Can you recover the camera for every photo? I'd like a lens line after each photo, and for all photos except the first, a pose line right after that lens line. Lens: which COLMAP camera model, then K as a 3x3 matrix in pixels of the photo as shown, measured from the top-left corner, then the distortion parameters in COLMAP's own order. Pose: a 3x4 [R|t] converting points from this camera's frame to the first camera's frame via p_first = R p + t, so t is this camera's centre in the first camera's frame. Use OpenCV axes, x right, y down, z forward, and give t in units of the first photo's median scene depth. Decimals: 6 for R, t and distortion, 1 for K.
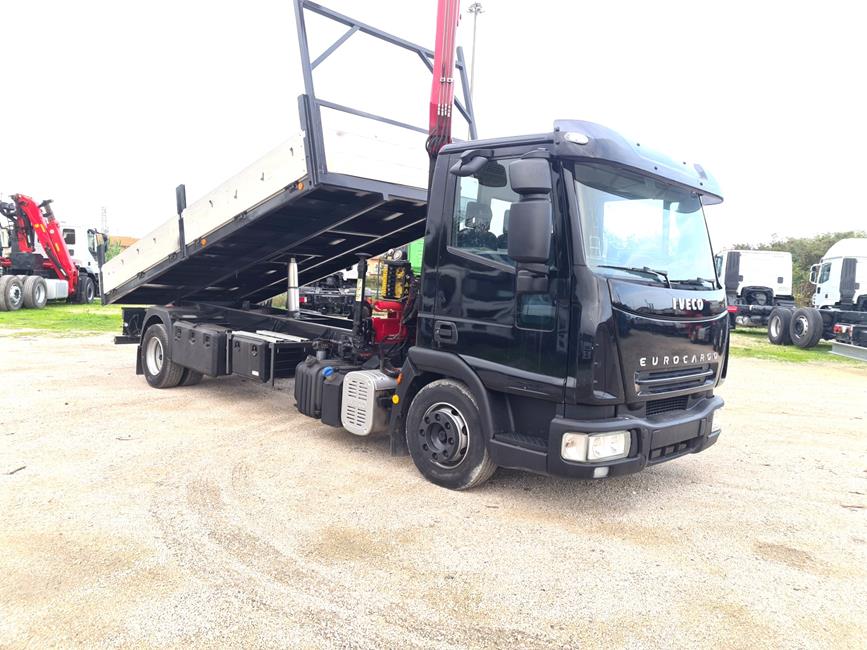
lens RADIAL K [[663.1, 0, 445.1], [0, 663.1, 322.0], [0, 0, 1]] dist [0.058435, -0.005481]
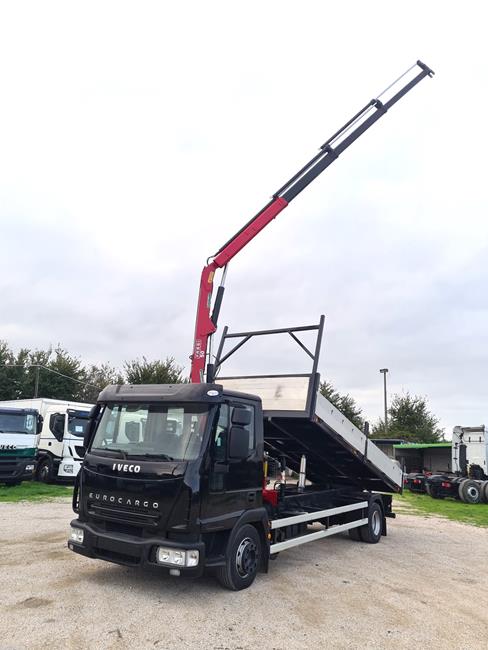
lens RADIAL K [[505.0, 0, 244.0], [0, 505.0, 325.0], [0, 0, 1]] dist [0.040605, -0.004899]
pose [[0.173776, -0.267700, -0.947702, 1.692192], [-0.112248, 0.950688, -0.289125, -0.031173], [0.978367, 0.156621, 0.135158, 0.986613]]
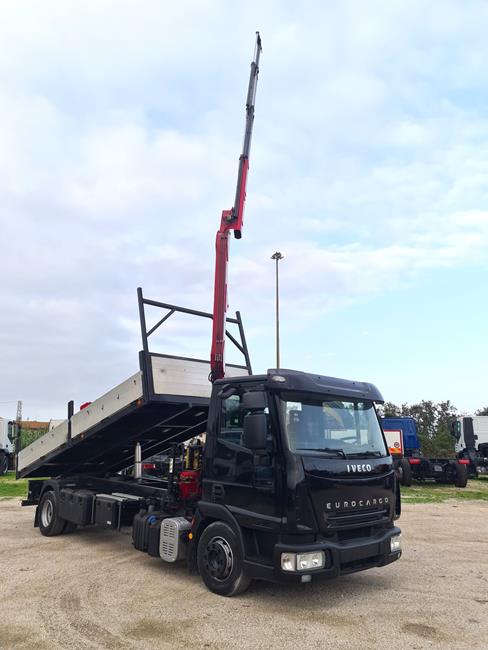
lens RADIAL K [[511.3, 0, 244.0], [0, 511.3, 325.0], [0, 0, 1]] dist [0.038474, -0.014059]
pose [[0.997487, -0.052601, -0.047462, 0.141759], [0.037035, 0.958219, -0.283626, -0.015355], [0.060399, 0.281156, 0.957760, -0.335235]]
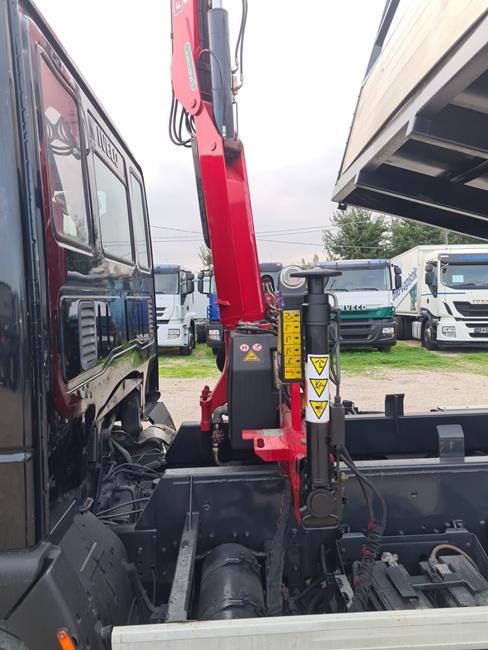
lens RADIAL K [[511.3, 0, 244.0], [0, 511.3, 325.0], [0, 0, 1]] dist [0.038474, -0.014059]
pose [[-0.711954, -0.005447, -0.702205, 0.378414], [-0.062103, 0.996540, 0.055234, -0.087460], [0.699475, 0.082933, -0.709829, 1.646756]]
